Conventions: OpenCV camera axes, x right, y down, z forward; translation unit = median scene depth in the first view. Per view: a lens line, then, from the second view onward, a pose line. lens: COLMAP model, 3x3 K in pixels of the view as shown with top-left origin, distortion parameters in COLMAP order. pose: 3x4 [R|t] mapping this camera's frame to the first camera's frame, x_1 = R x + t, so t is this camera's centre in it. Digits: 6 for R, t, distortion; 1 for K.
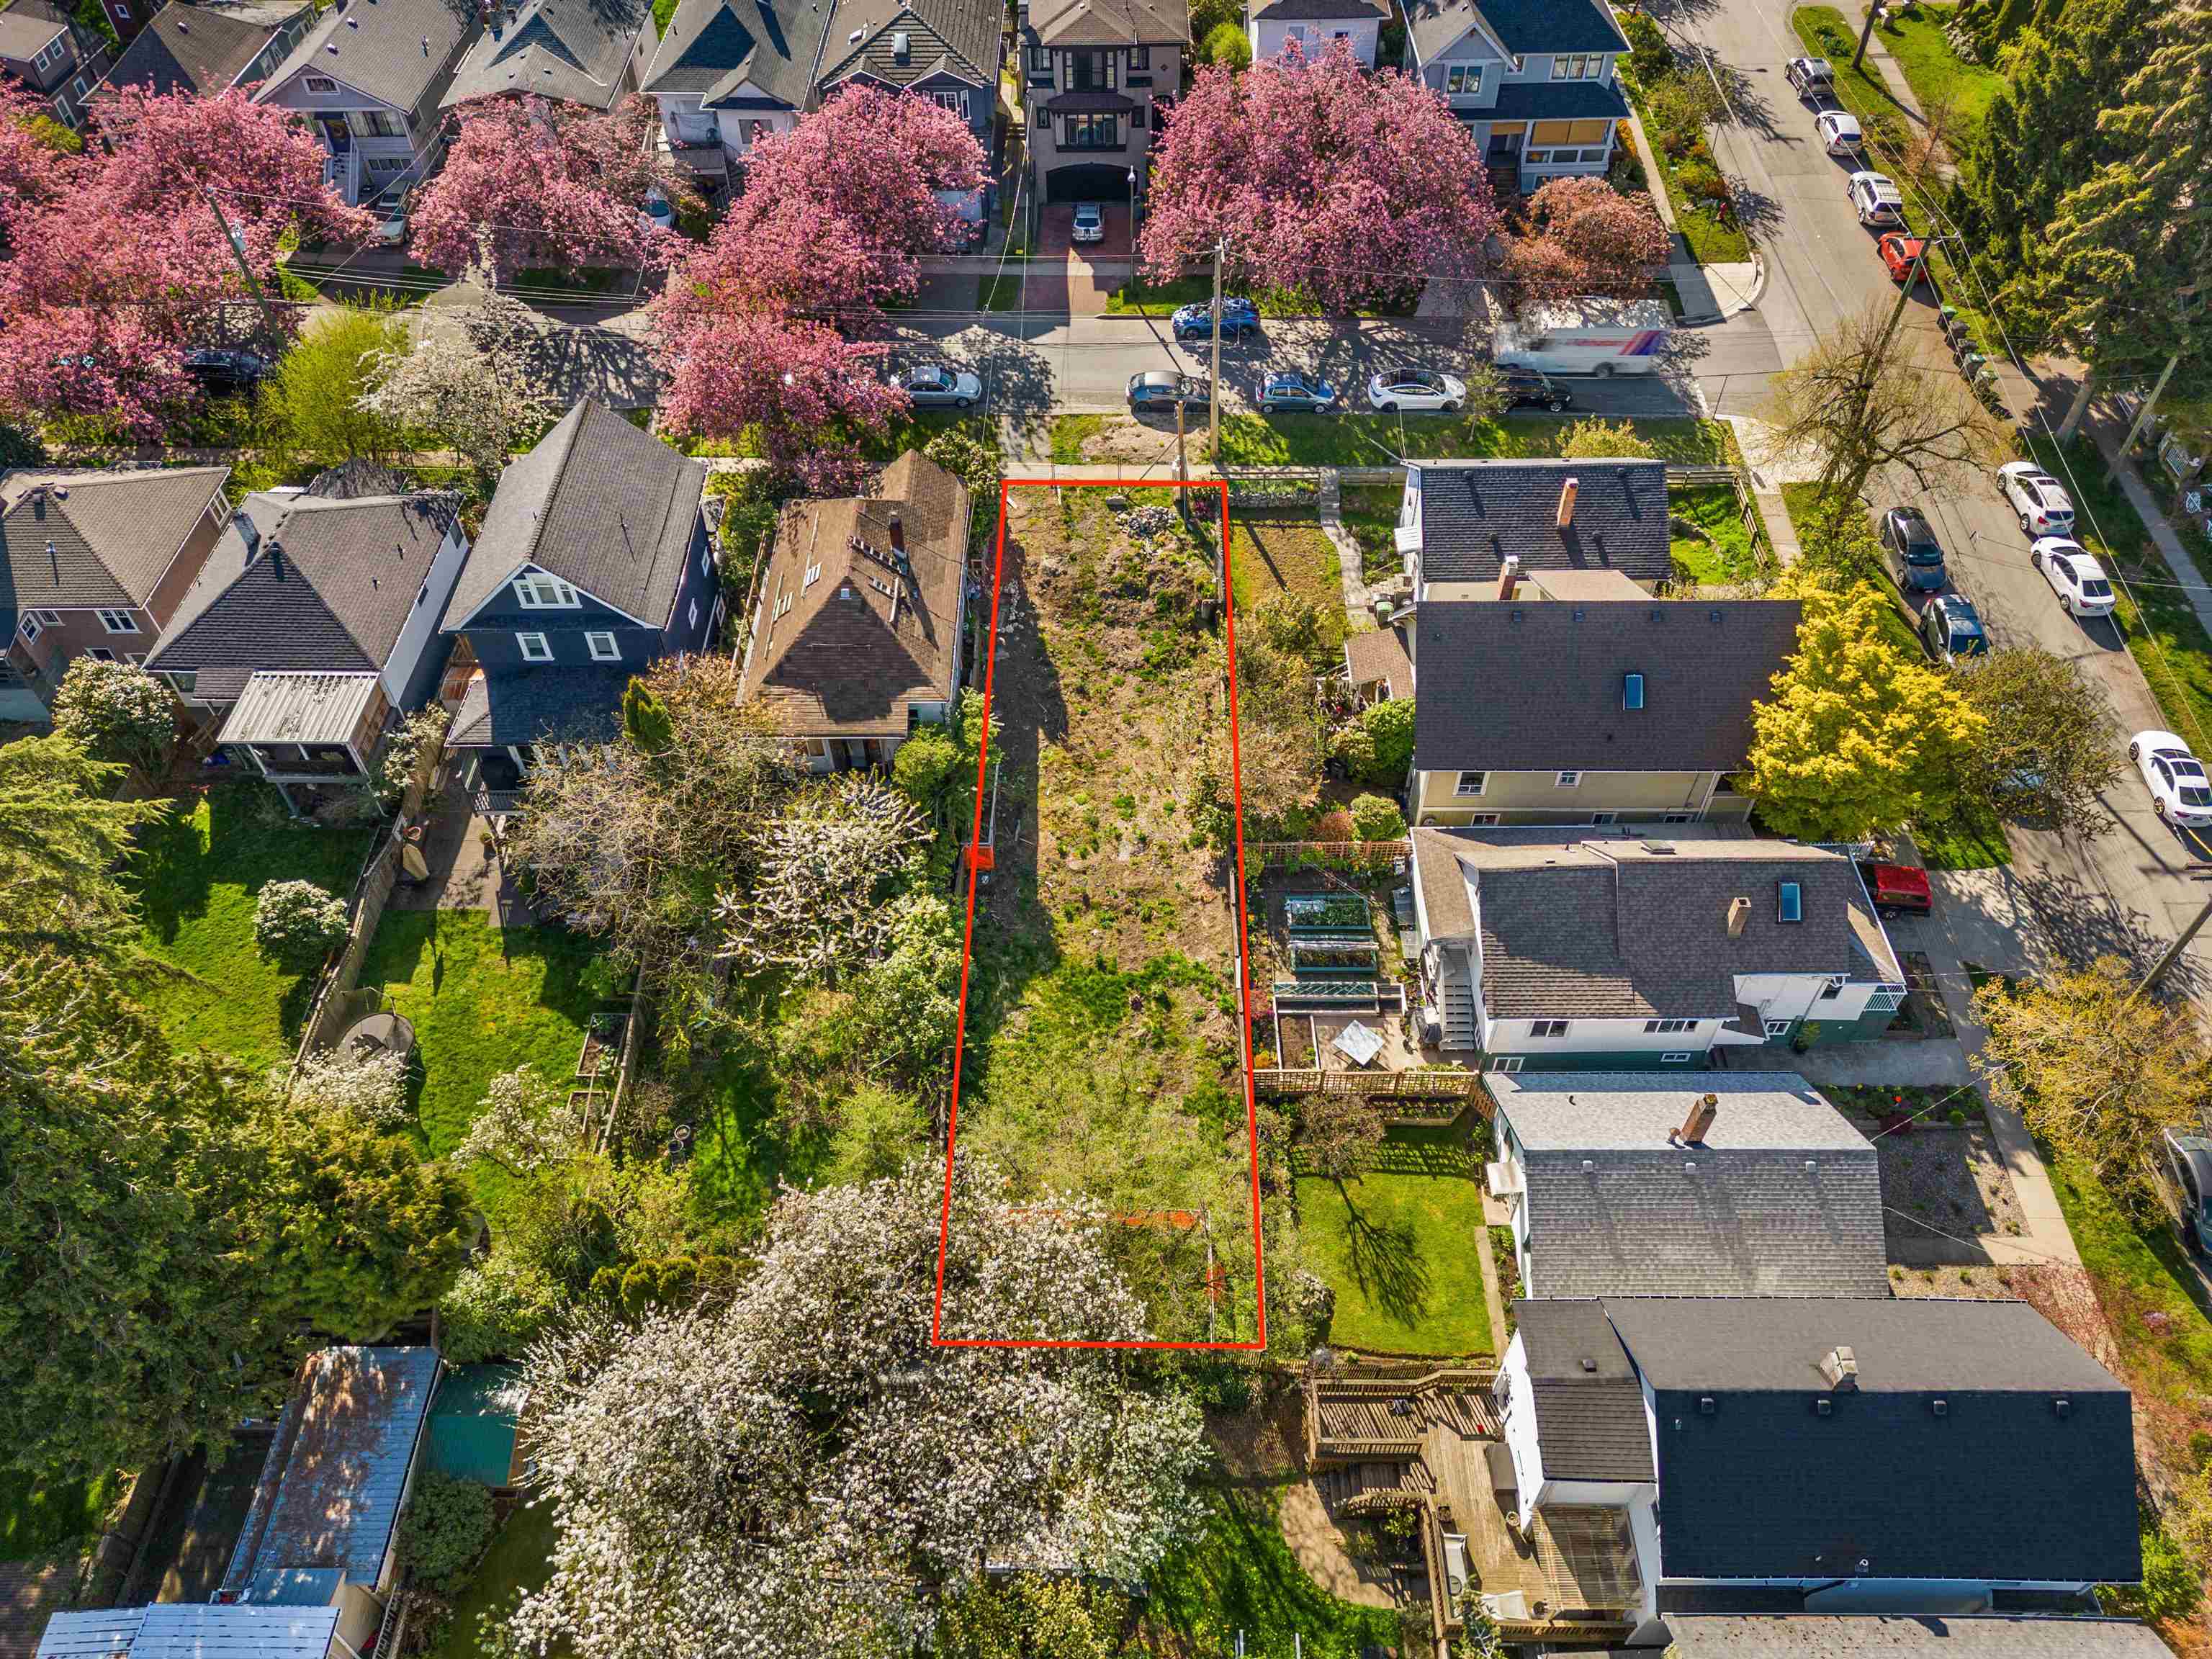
lens RADIAL K [[1540.7, 0, 1122.7], [0, 1540.7, 829.6], [0, 0, 1]] dist [-0.001926, -0.000027]
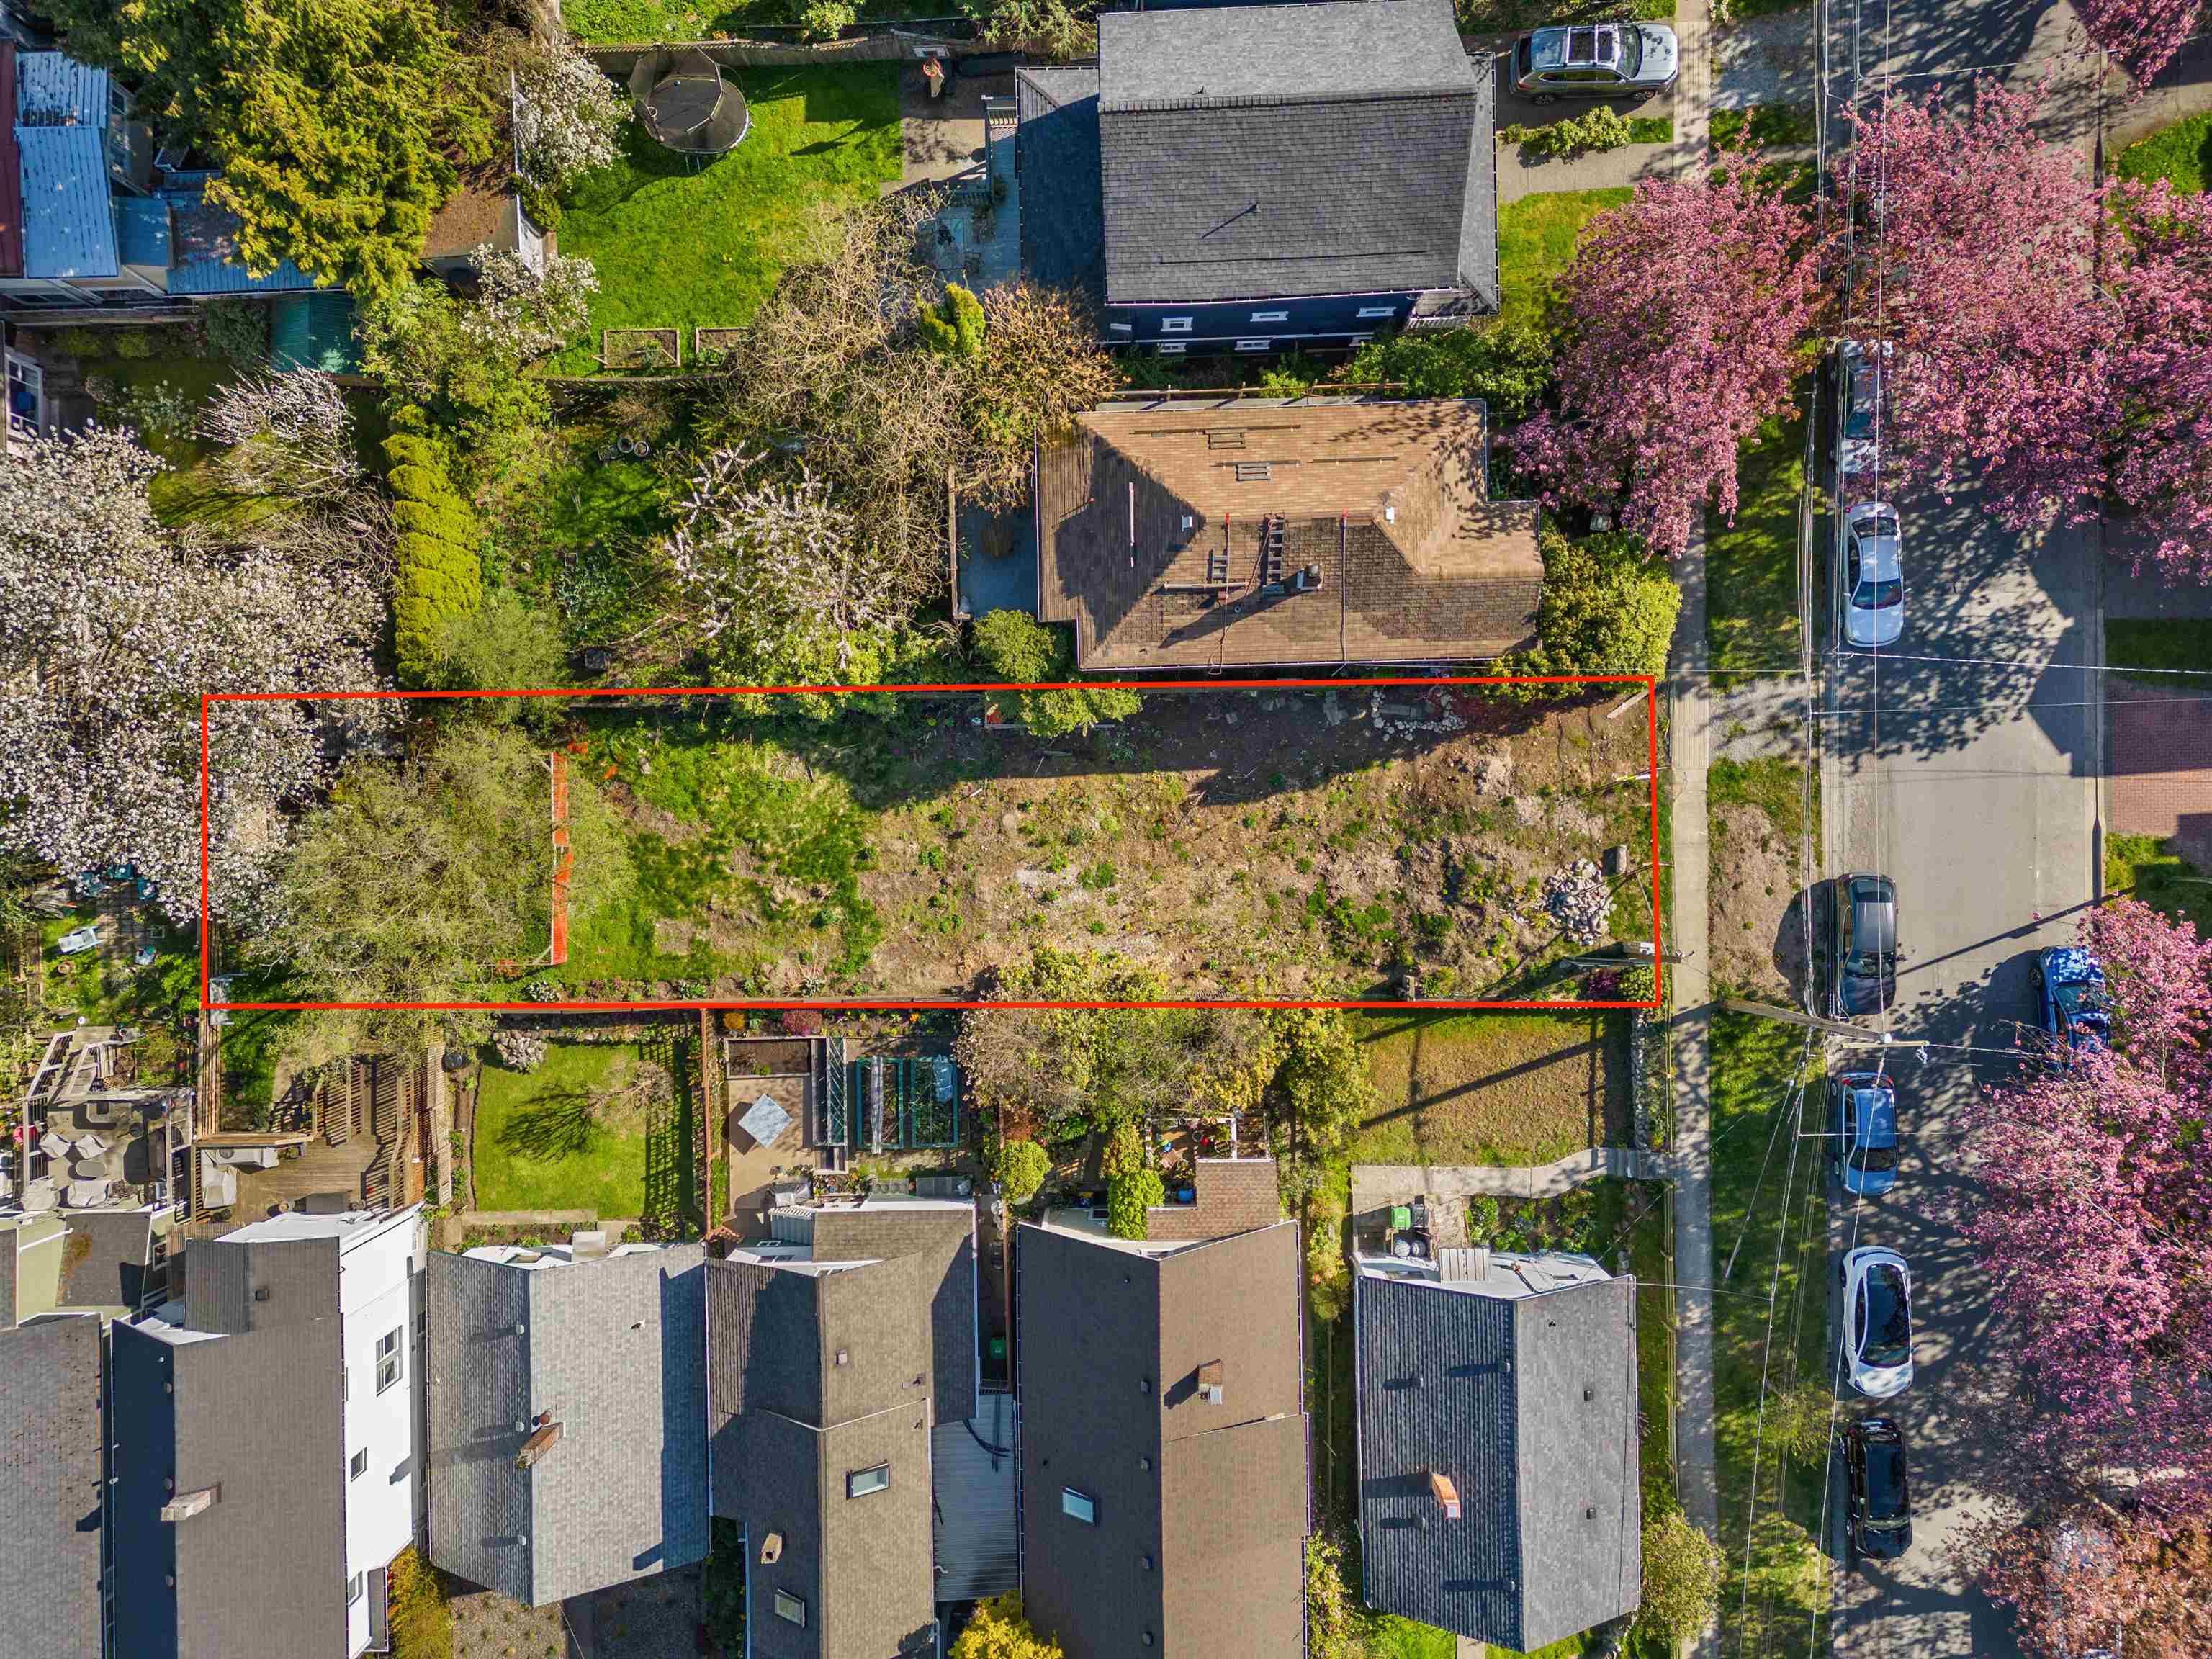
lens RADIAL K [[1550.6, 0, 1106.0], [0, 1550.6, 829.5], [0, 0, 1]] dist [0.009205, -0.000892]
pose [[0.014444, 0.999881, 0.005432, -0.028309], [-0.735425, 0.006942, 0.677570, -0.582219], [0.677452, -0.013781, 0.735438, 0.361438]]
